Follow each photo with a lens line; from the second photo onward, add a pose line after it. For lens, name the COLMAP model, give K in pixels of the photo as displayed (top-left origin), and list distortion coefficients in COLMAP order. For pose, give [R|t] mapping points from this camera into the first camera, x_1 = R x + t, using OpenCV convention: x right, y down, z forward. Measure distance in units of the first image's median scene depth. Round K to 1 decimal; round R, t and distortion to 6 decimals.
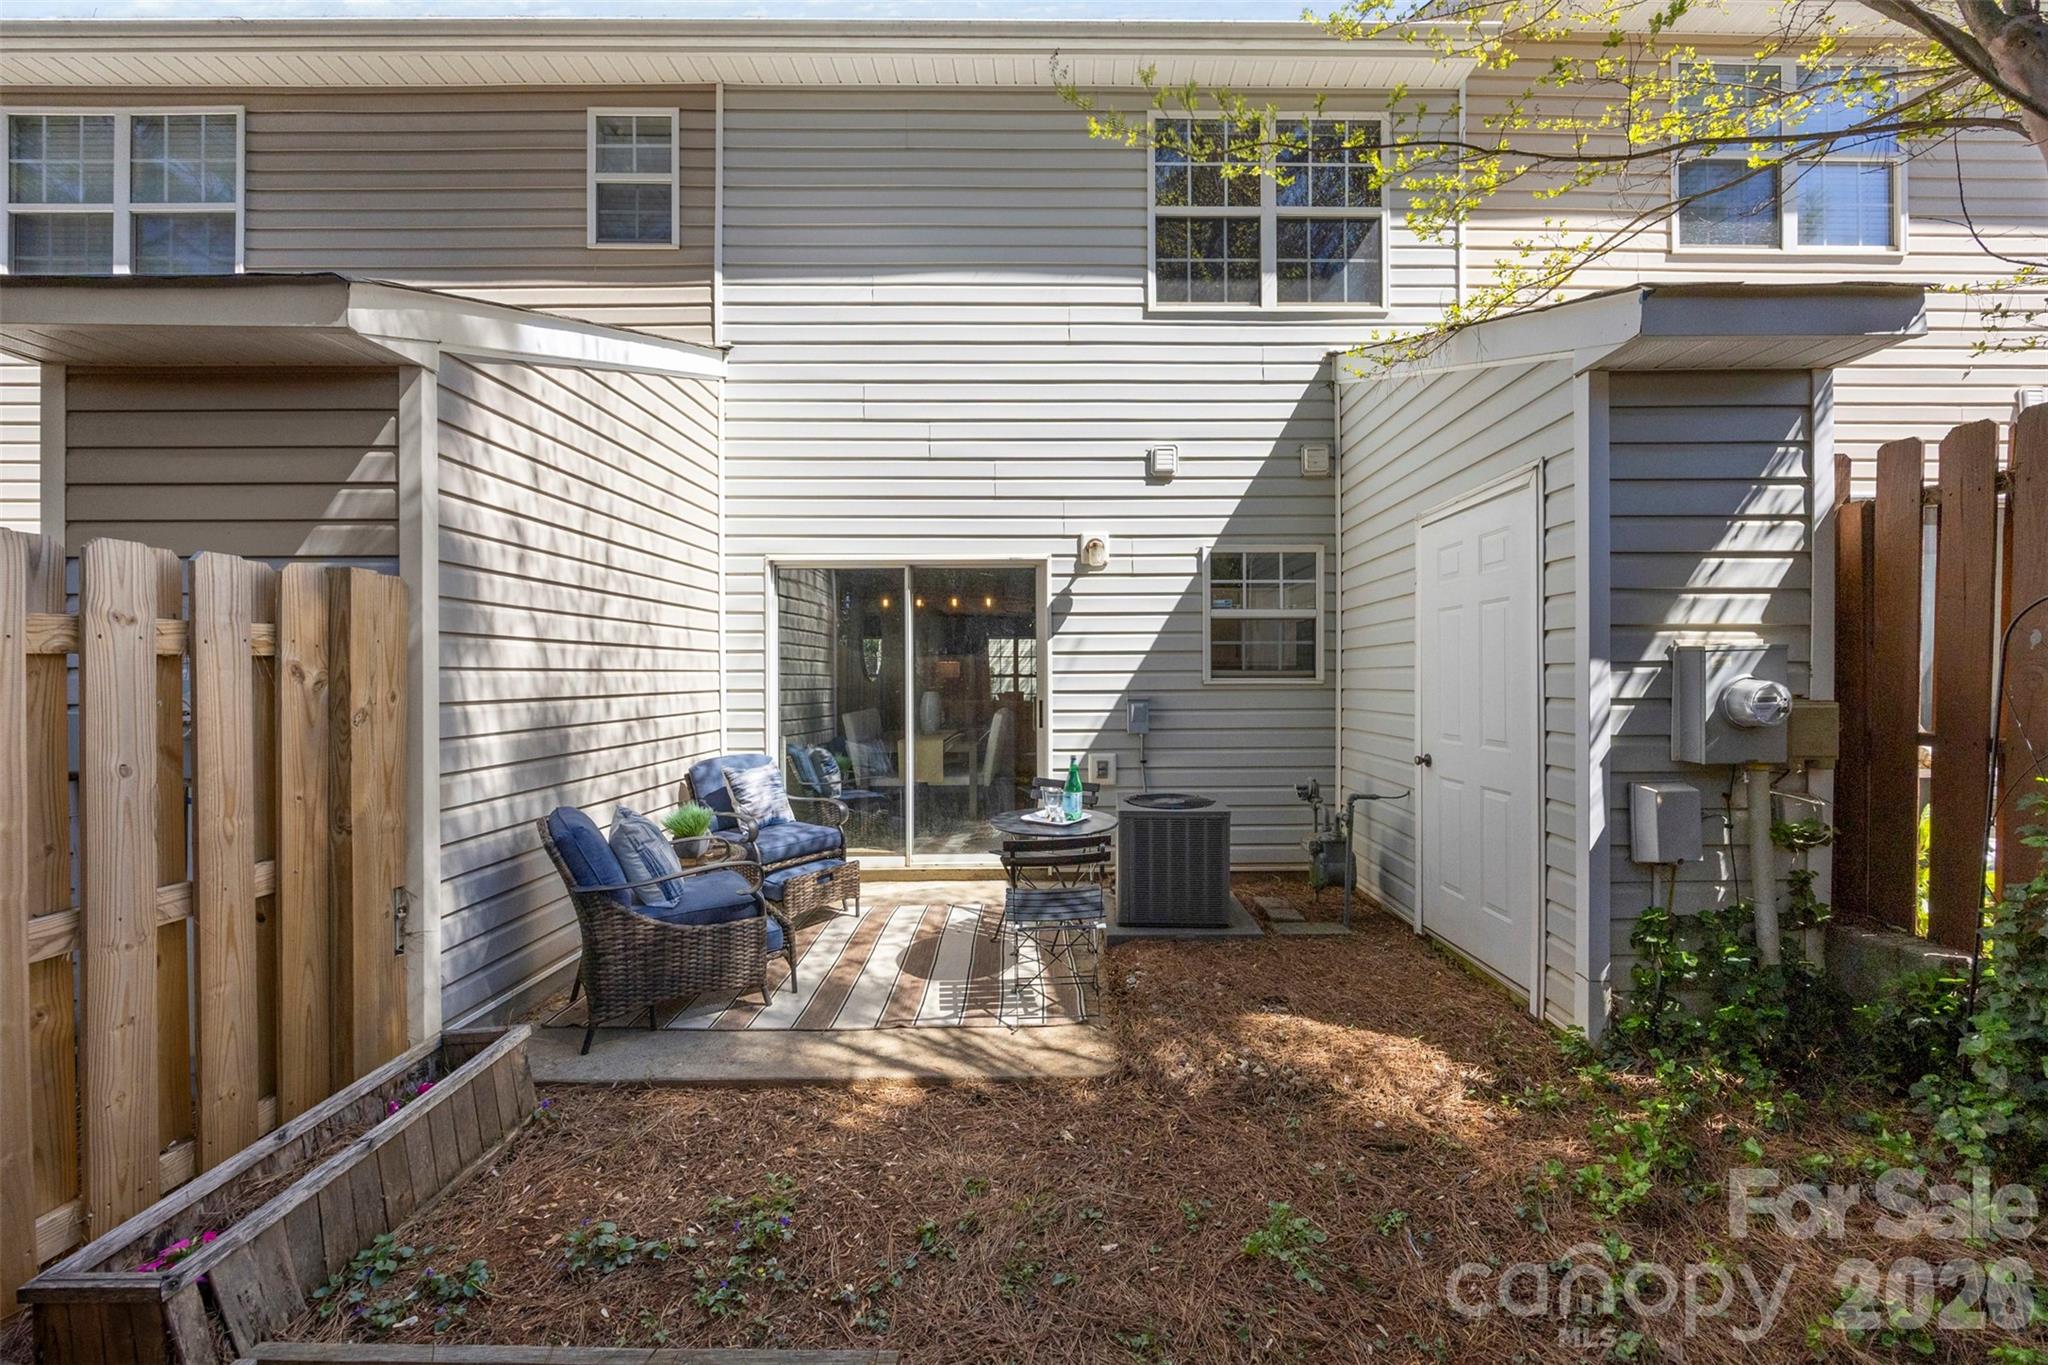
lens RADIAL K [[786.8, 0, 1085.1], [0, 786.8, 675.8], [0, 0, 1]] dist [0.000906, 0.000031]
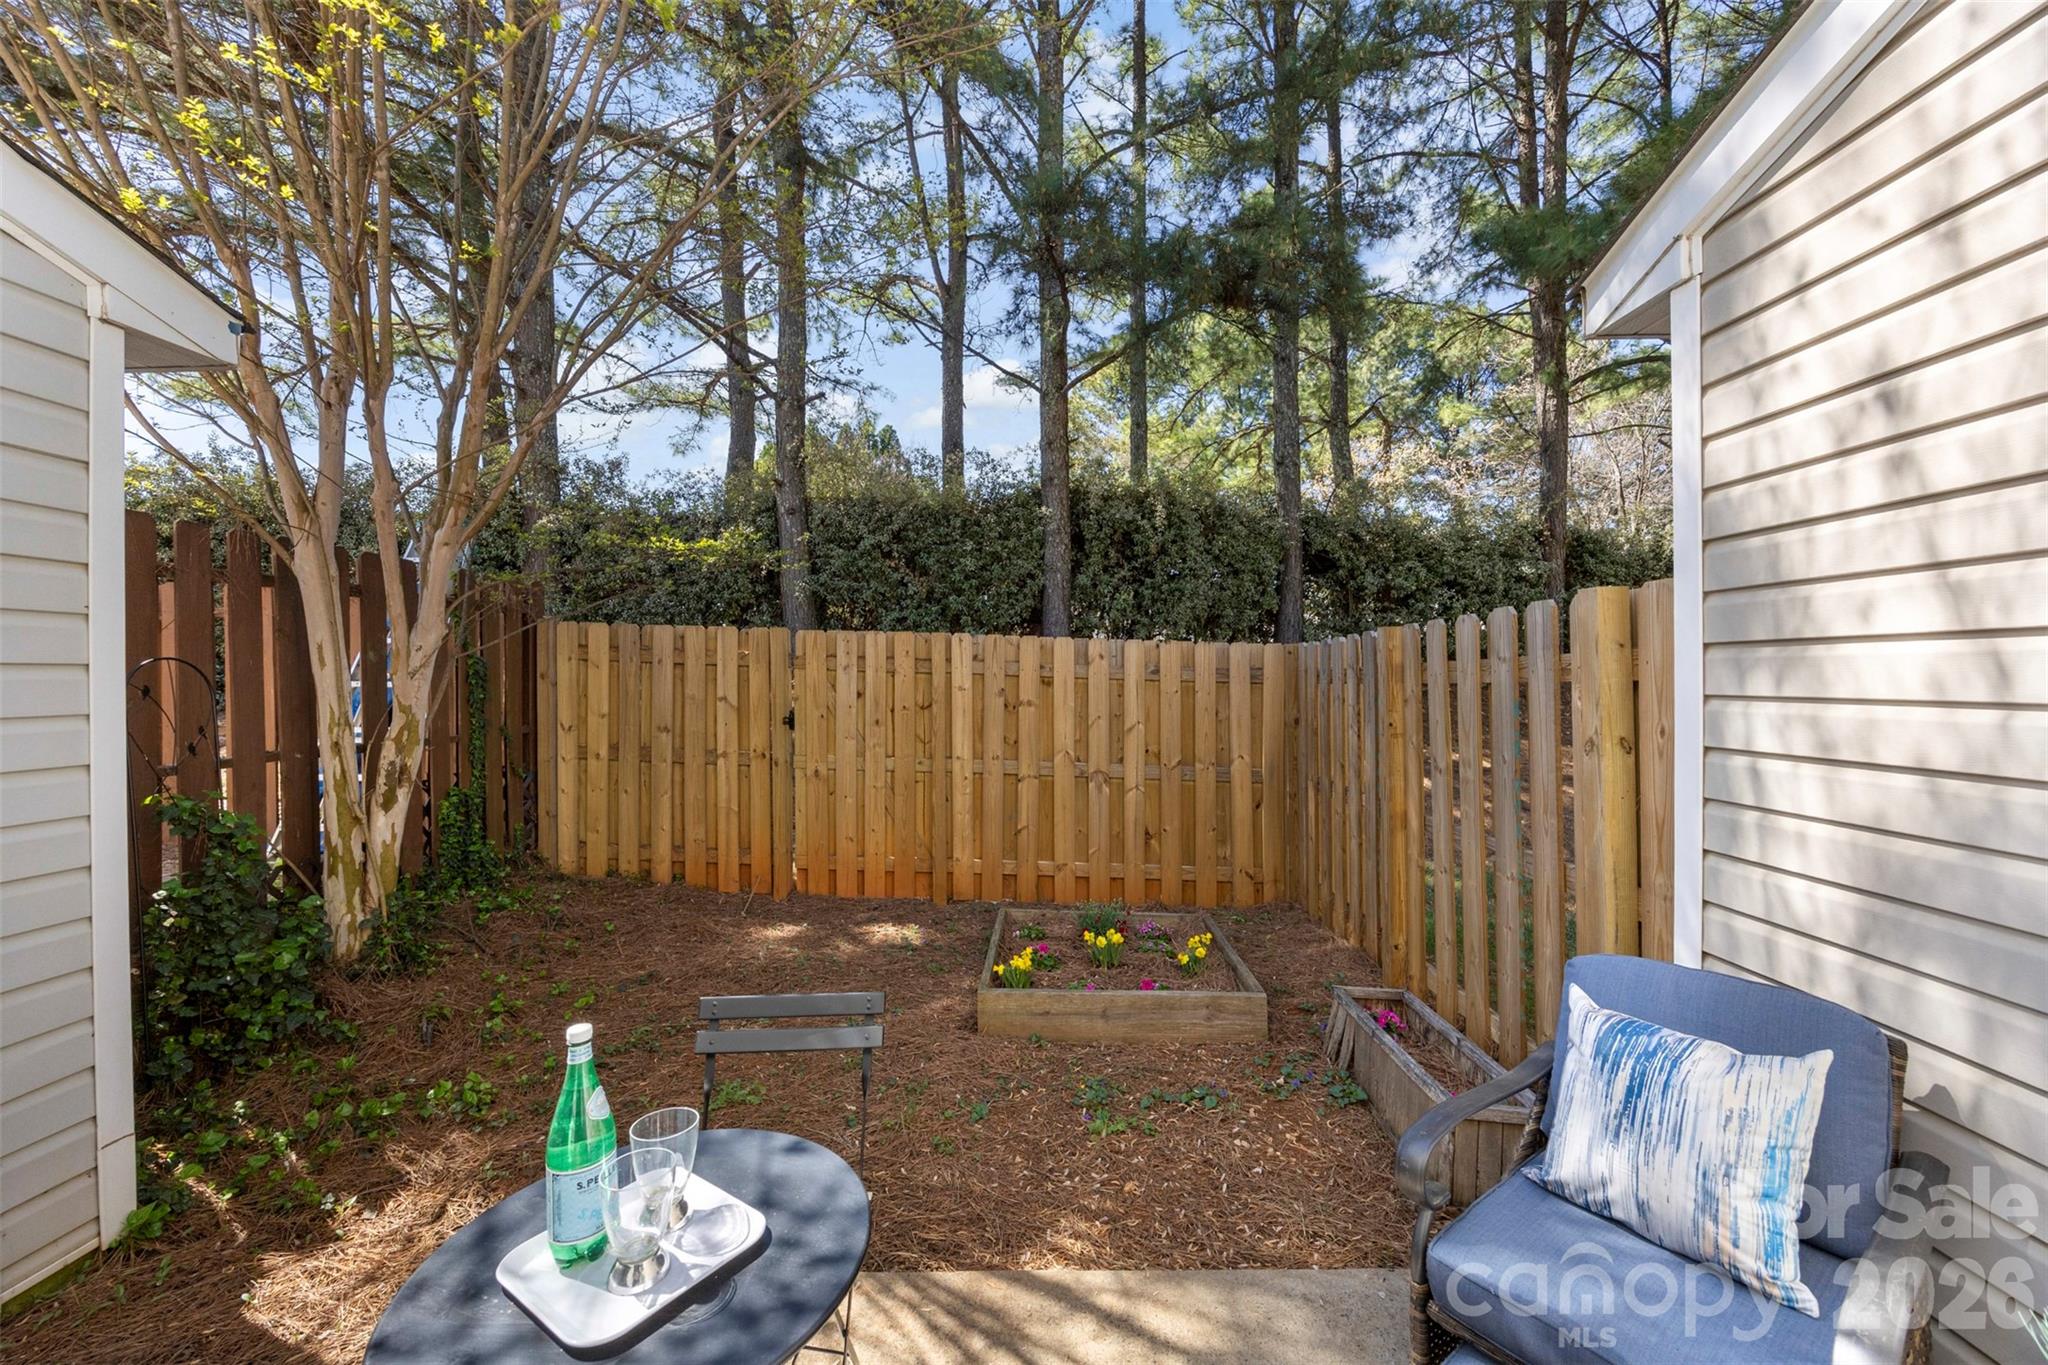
lens RADIAL K [[786.8, 0, 1016.8], [0, 786.8, 682.3], [0, 0, 1]] dist [0.000906, 0.000031]
pose [[-0.998255, 0.013073, 0.057587, -0.235958], [0.013195, 0.999911, 0.001742, -0.029552], [-0.057559, 0.002499, -0.998339, 1.598521]]
